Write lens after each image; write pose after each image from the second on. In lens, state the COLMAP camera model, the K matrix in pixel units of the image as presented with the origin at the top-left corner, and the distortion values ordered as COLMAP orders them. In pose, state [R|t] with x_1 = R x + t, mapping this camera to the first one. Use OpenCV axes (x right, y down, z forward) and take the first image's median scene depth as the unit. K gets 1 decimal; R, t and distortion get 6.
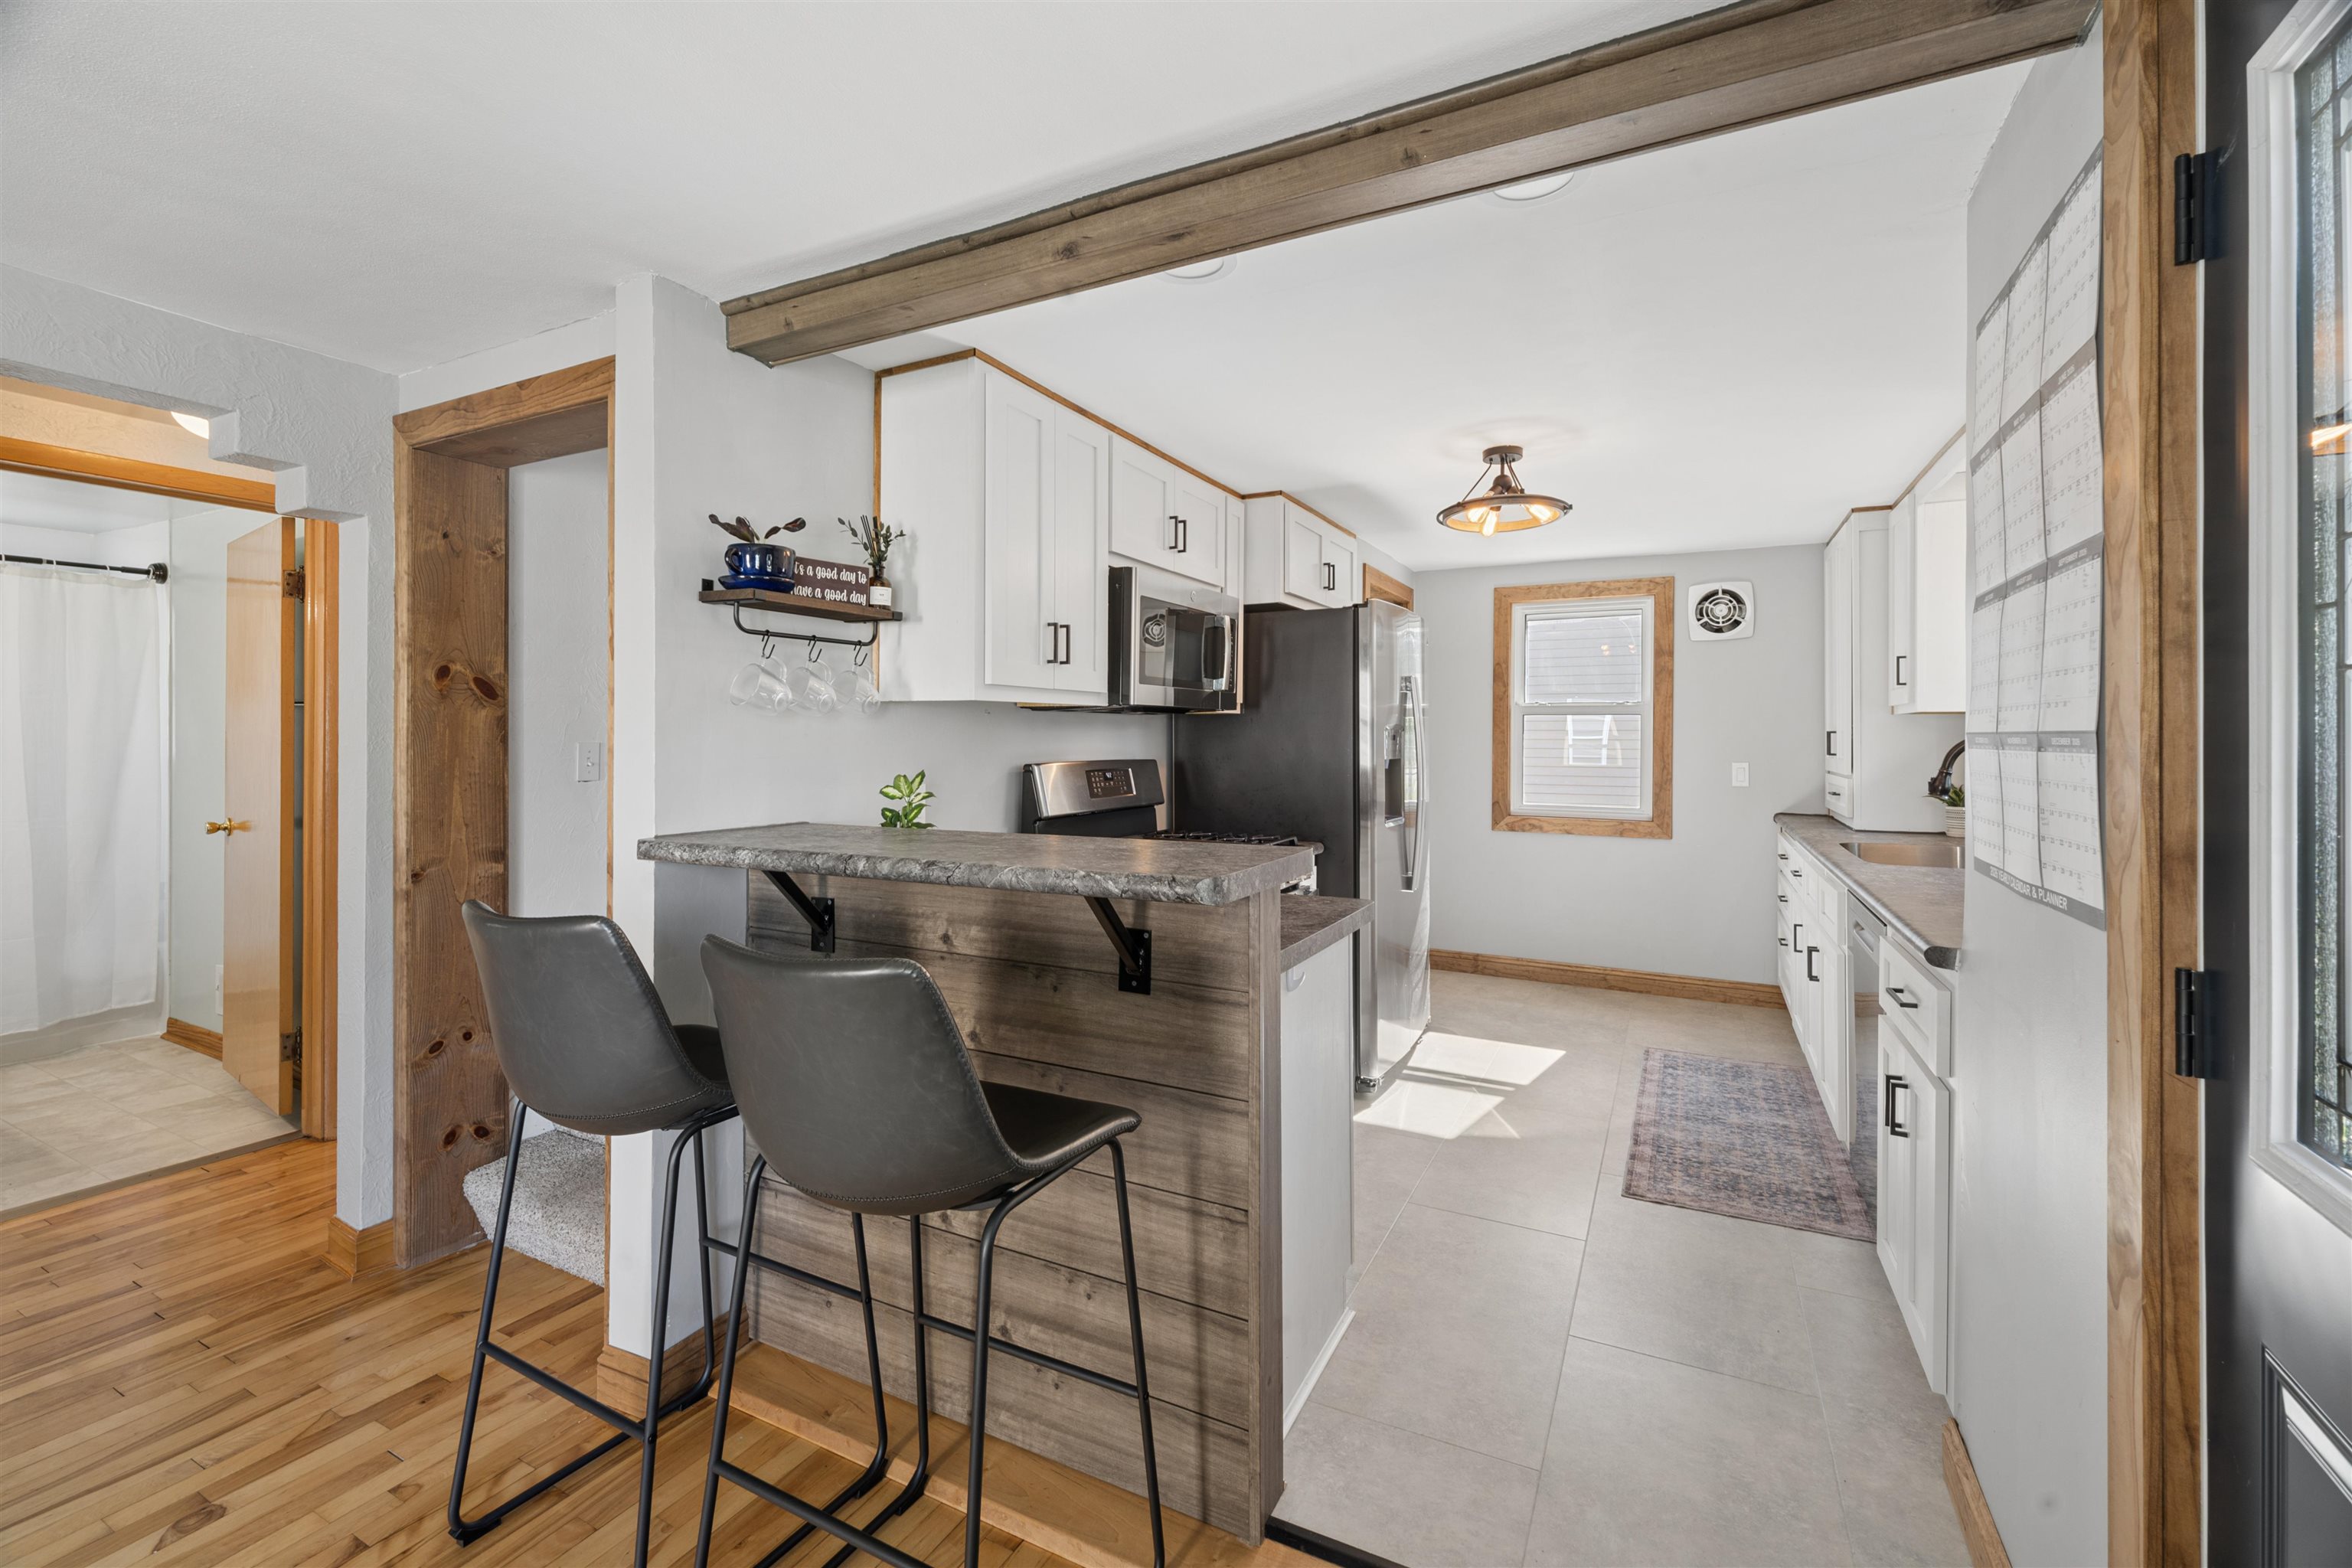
lens RADIAL K [[999.6, 0, 1161.5], [0, 999.6, 732.1], [0, 0, 1]] dist [-0.000727, -0.000380]
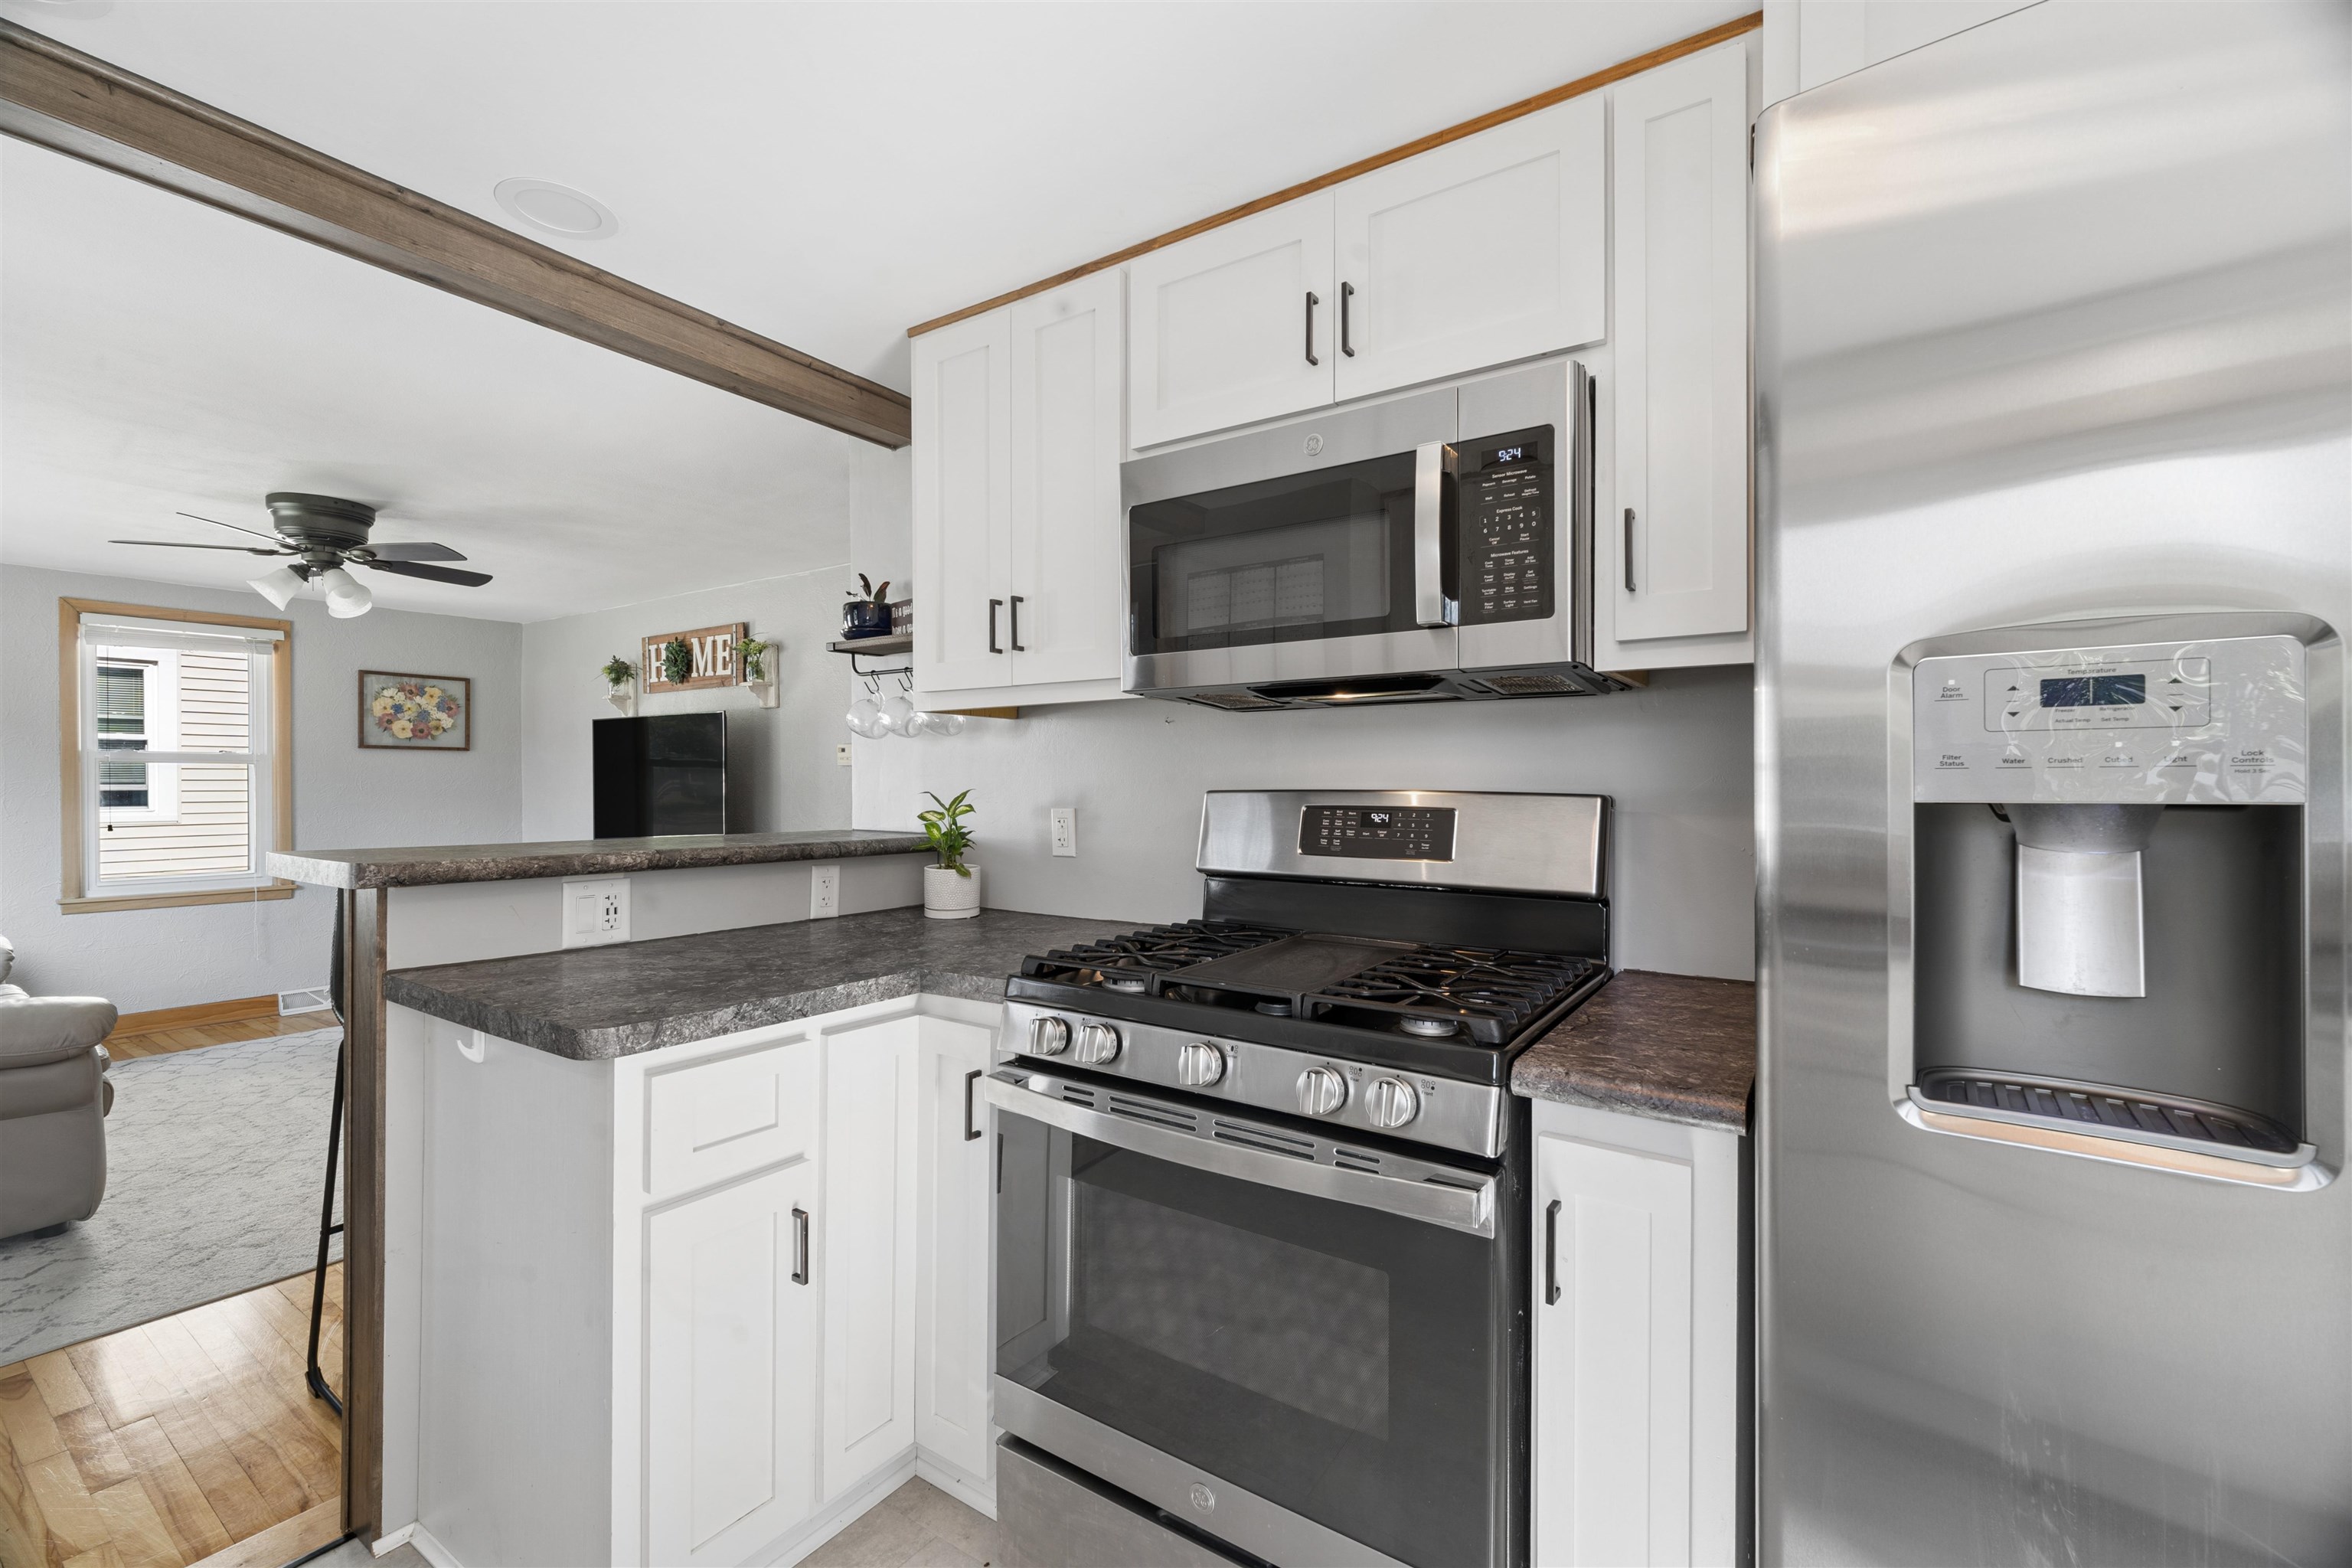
lens RADIAL K [[997.4, 0, 1172.7], [0, 997.4, 790.6], [0, 0, 1]] dist [0.001960, 0.000101]
pose [[-0.111538, 0.002255, -0.993758, 0.449321], [-0.000538, 0.999997, 0.002330, 0.024525], [0.993760, 0.000795, -0.111537, 0.864056]]
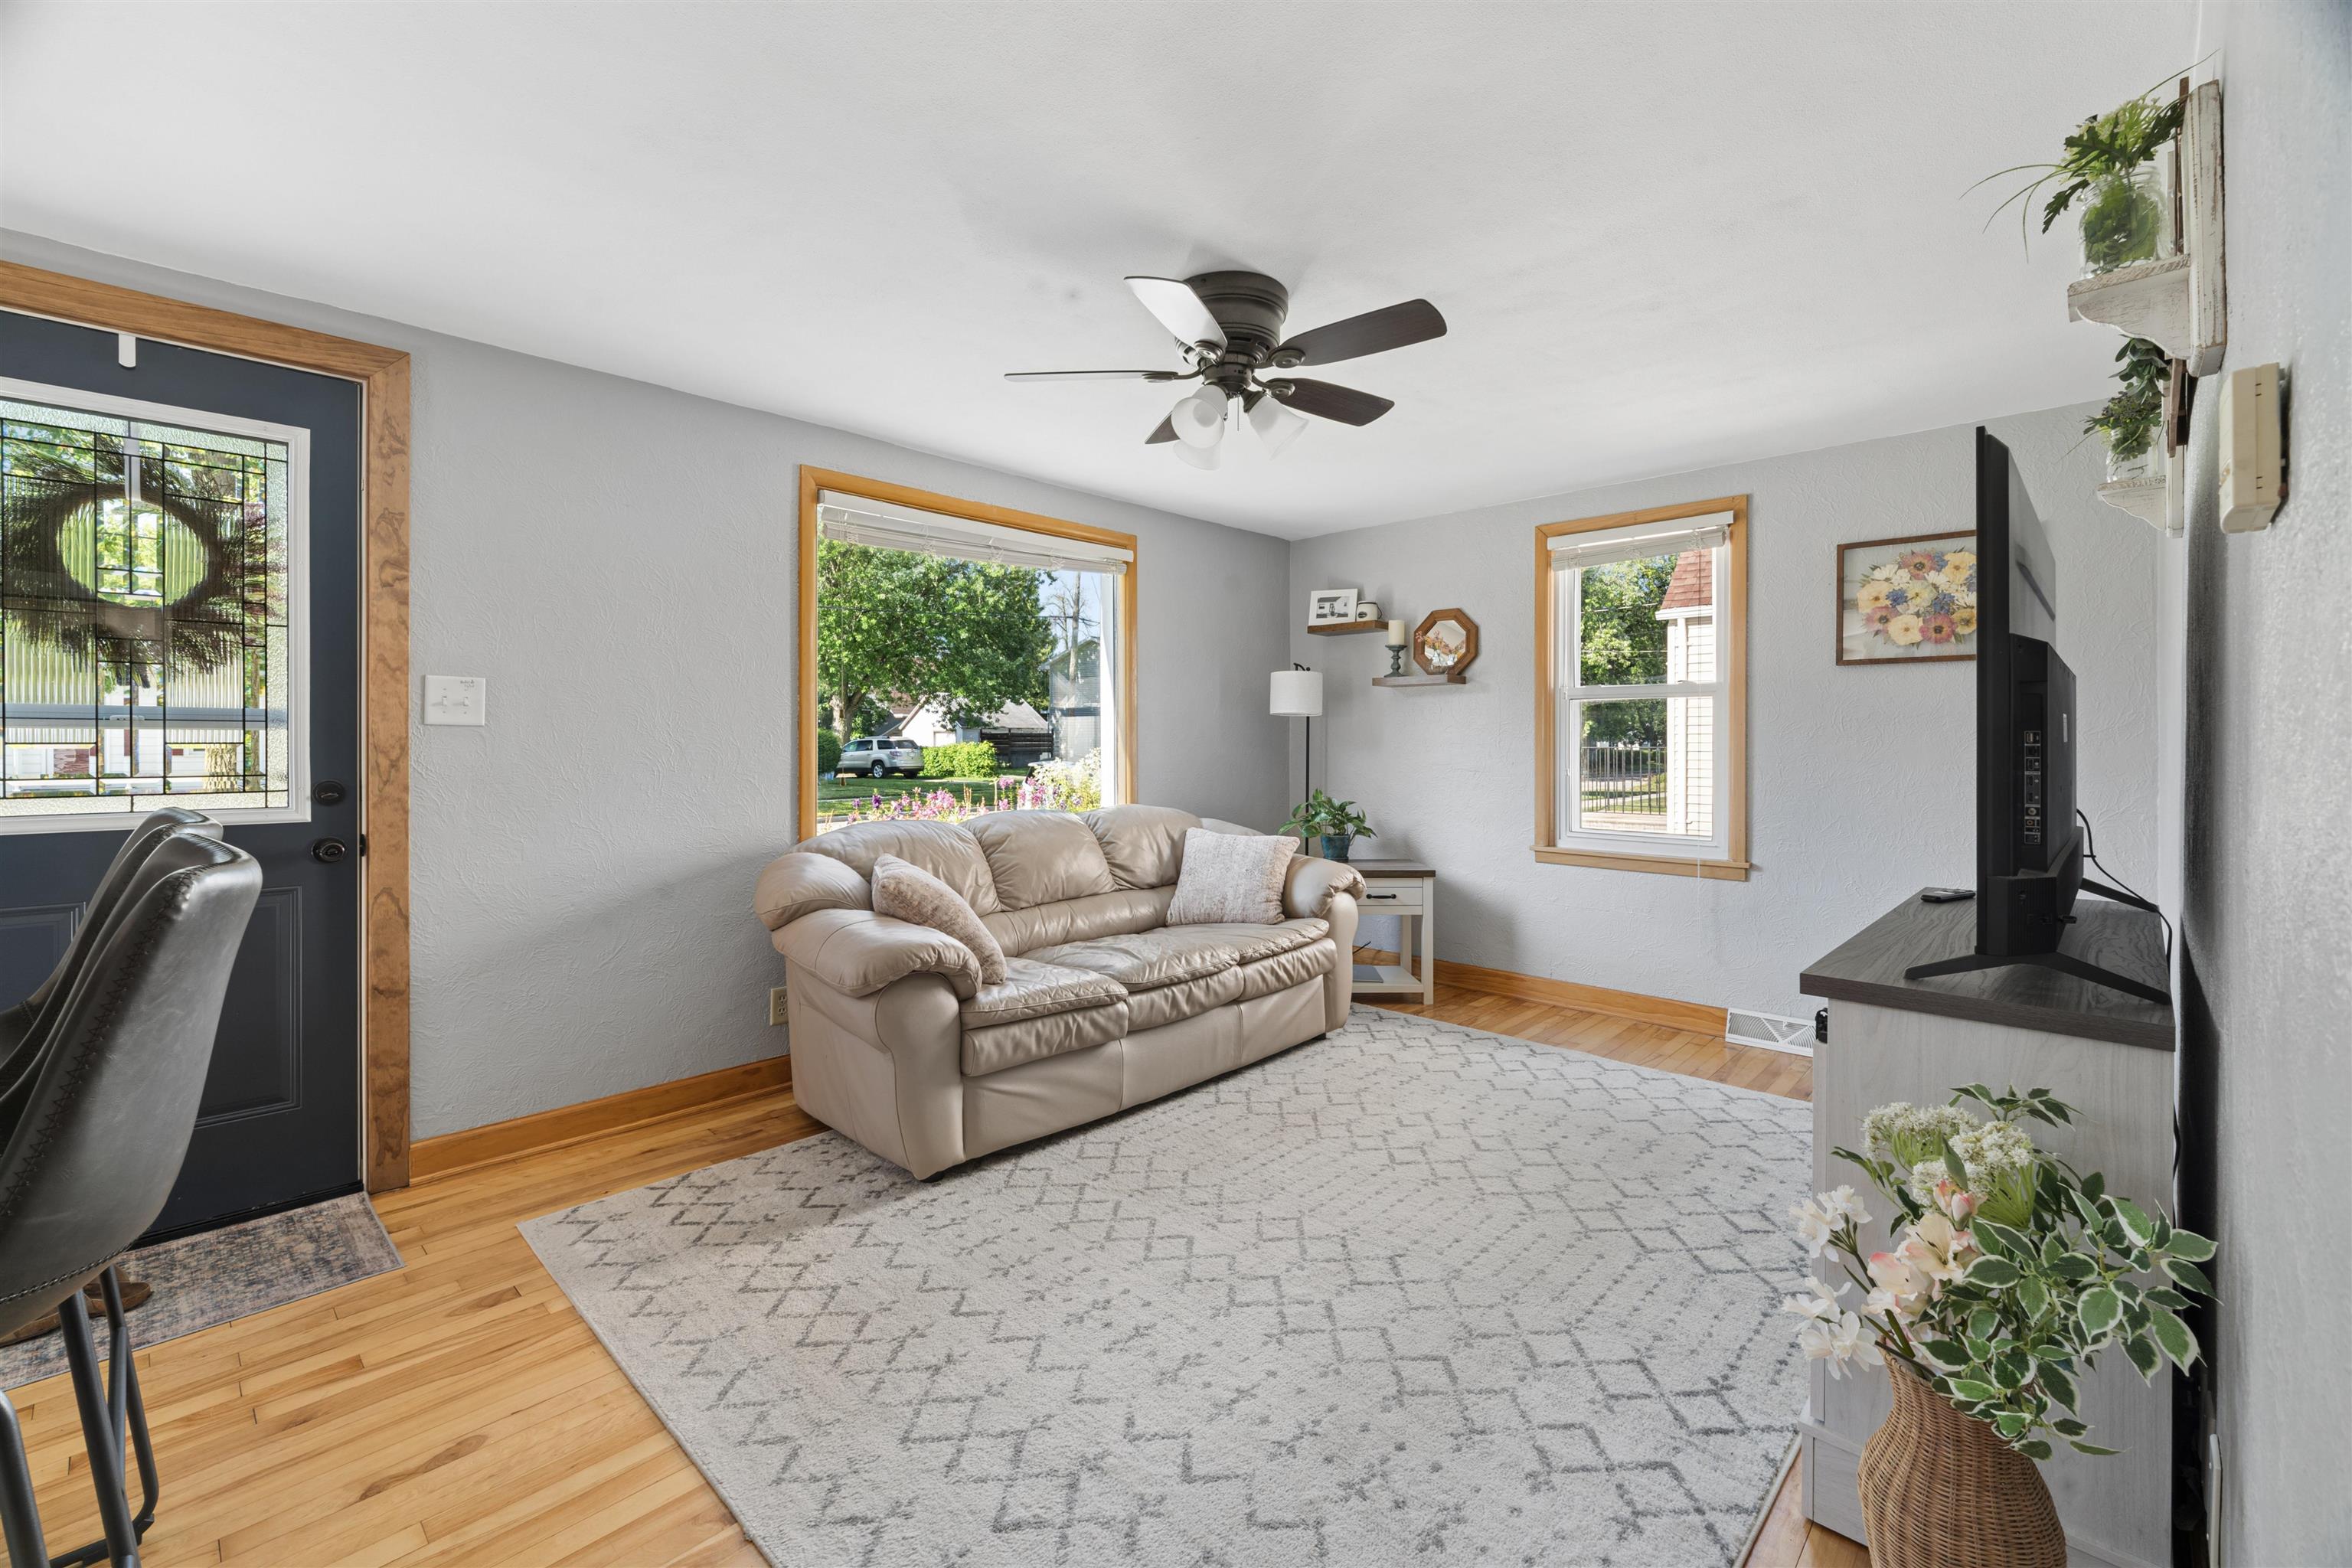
lens RADIAL K [[1004.1, 0, 1175.1], [0, 1004.1, 741.0], [0, 0, 1]] dist [0.011352, -0.000416]
pose [[-0.963953, -0.007424, 0.265970, -0.564484], [-0.007836, 0.999969, -0.000485, 0.044217], [-0.265959, -0.002552, -0.963981, 0.596891]]
